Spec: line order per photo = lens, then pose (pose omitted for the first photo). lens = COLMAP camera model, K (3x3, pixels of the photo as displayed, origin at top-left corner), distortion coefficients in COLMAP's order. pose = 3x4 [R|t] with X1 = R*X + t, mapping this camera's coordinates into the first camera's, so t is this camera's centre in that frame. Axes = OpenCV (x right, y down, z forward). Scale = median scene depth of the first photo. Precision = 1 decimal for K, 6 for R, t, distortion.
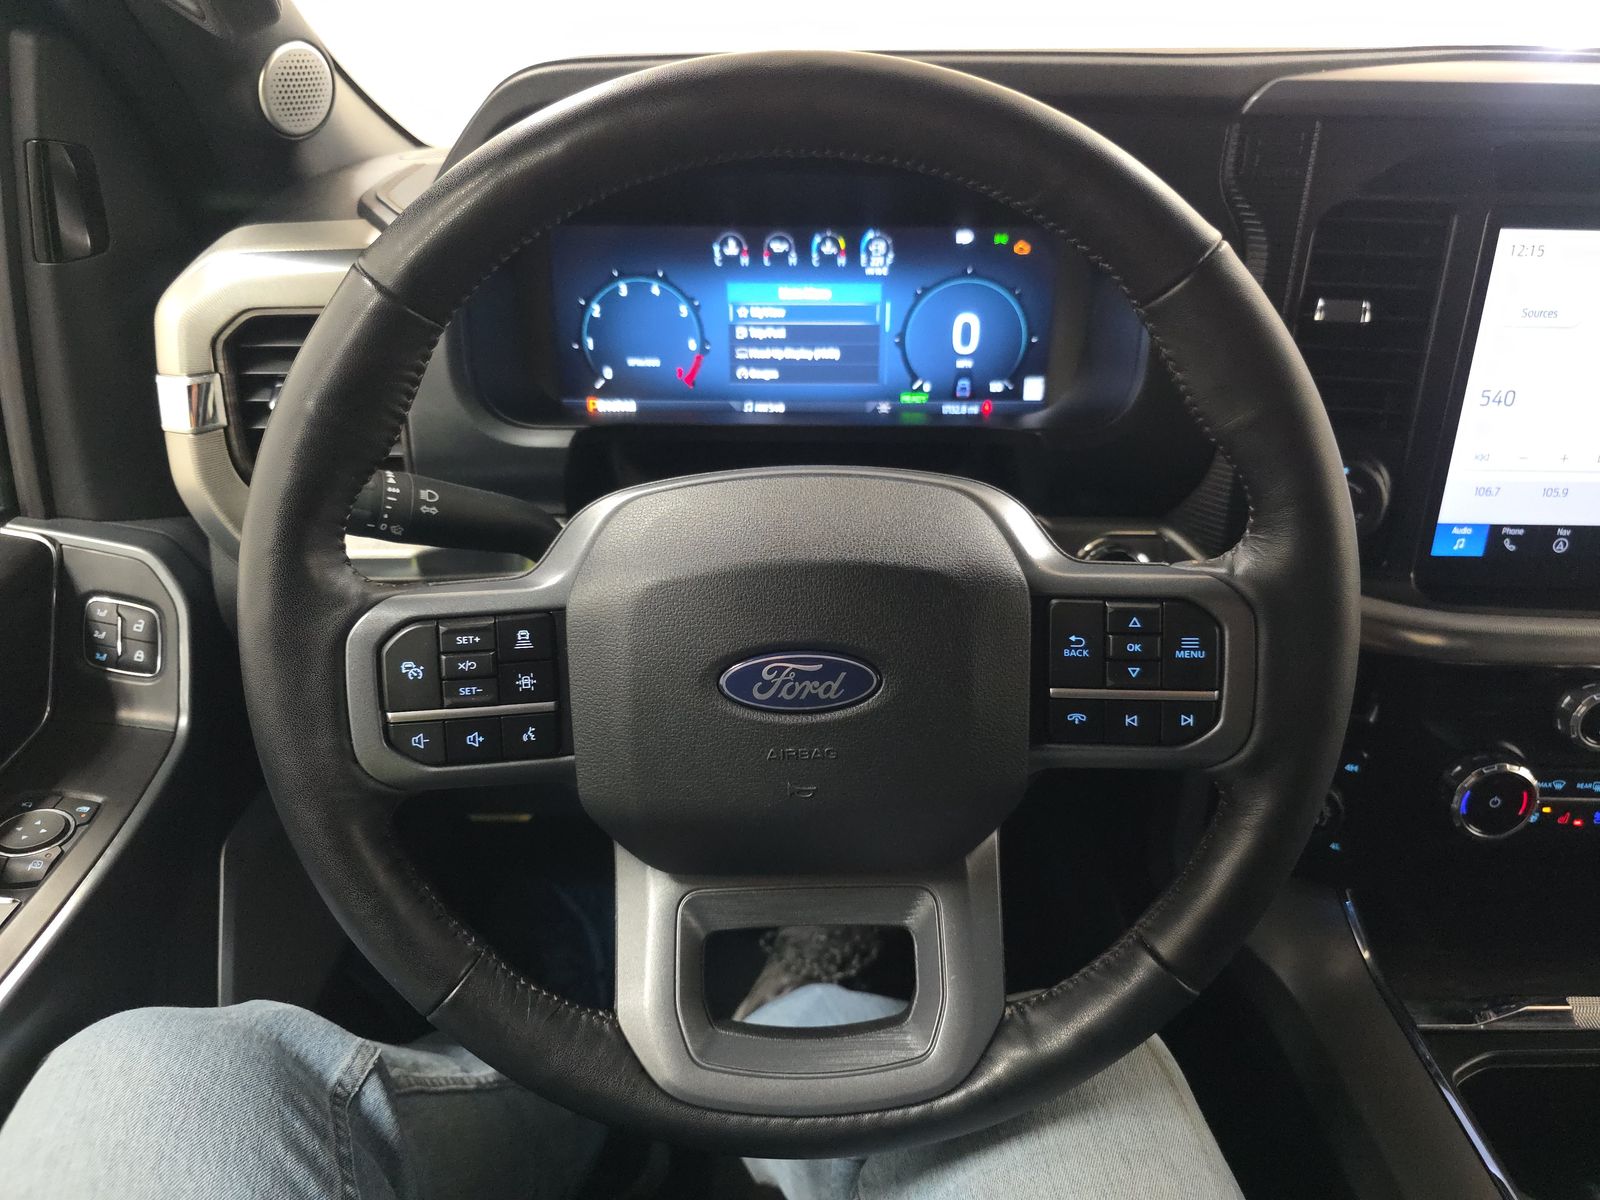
lens RADIAL K [[1074.4, 0, 806.0], [0, 1074.4, 593.2], [0, 0, 1]] dist [0.014354, -0.006041]
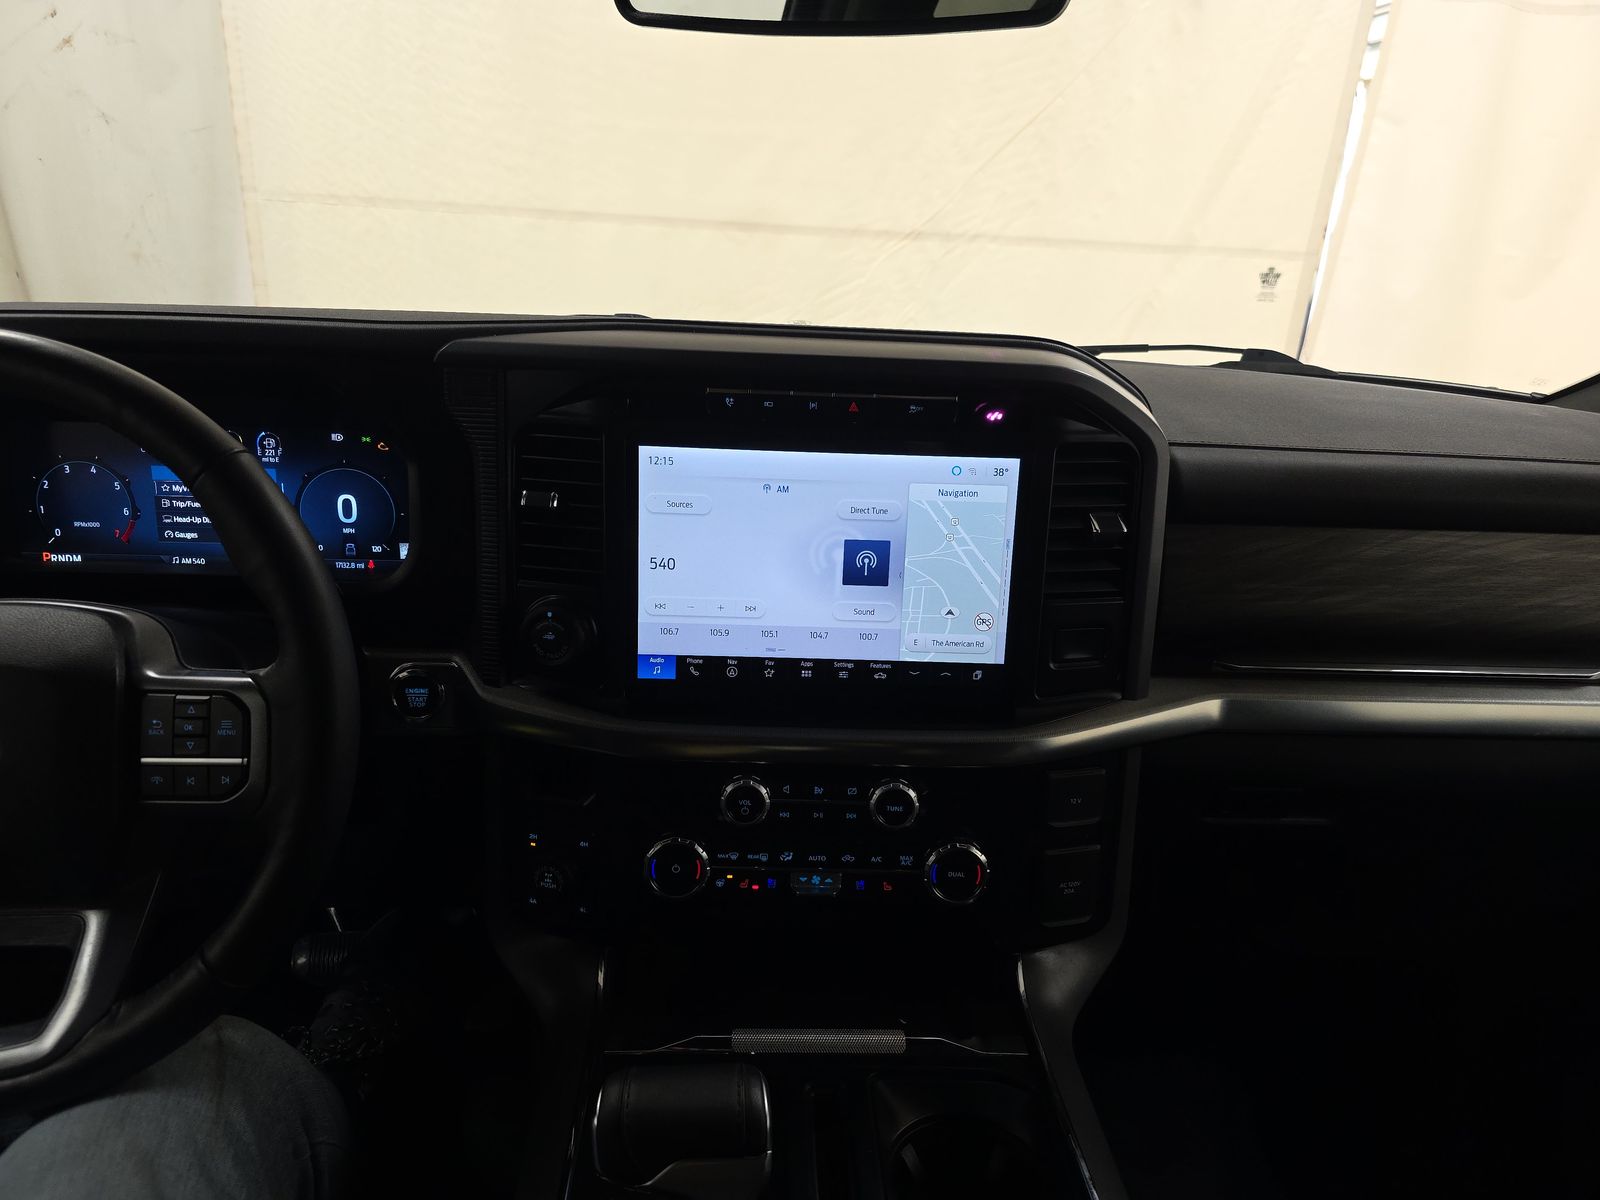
lens RADIAL K [[1061.6, 0, 830.4], [0, 1061.6, 574.6], [0, 0, 1]] dist [0.008276, -0.002800]
pose [[0.997619, 0.016855, 0.066876, 0.732267], [-0.005456, 0.985924, -0.167102, 0.056821], [-0.068751, 0.166340, 0.983669, -0.331552]]
